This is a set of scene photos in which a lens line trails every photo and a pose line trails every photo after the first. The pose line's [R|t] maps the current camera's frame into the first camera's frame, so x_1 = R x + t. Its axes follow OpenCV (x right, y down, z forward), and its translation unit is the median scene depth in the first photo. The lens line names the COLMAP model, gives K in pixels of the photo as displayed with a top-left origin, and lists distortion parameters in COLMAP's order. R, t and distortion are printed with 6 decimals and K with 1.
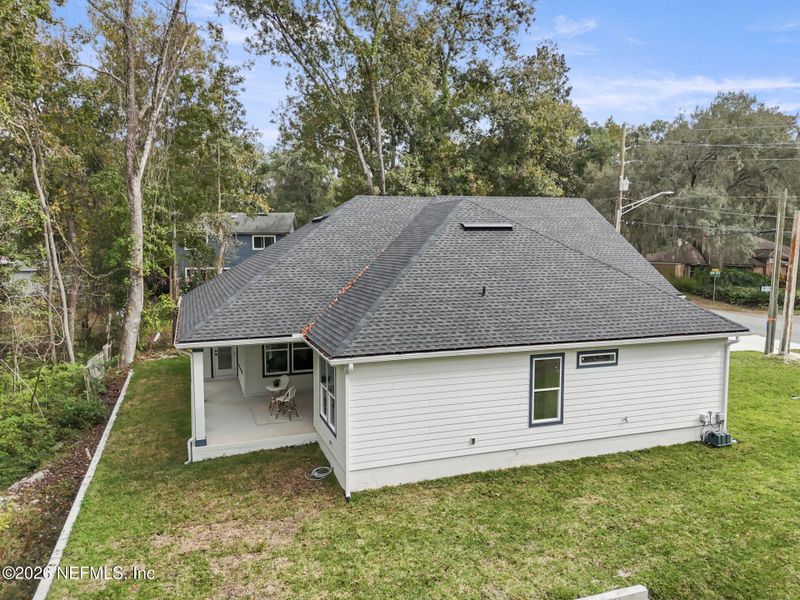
lens RADIAL K [[584.8, 0, 402.1], [0, 584.8, 311.2], [0, 0, 1]] dist [0.083693, -0.077344]
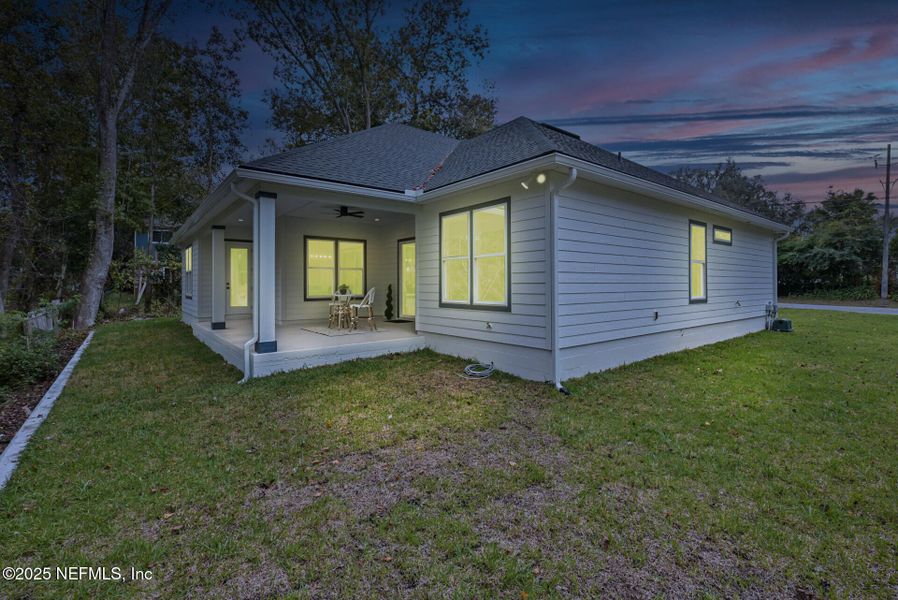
lens RADIAL K [[407.2, 0, 446.1], [0, 407.2, 285.7], [0, 0, 1]] dist [0.002081, 0.000387]
pose [[0.948242, -0.008723, 0.317429, -0.267197], [0.048896, 0.991712, -0.118813, 0.196278], [-0.313762, 0.128184, 0.940809, 0.481809]]
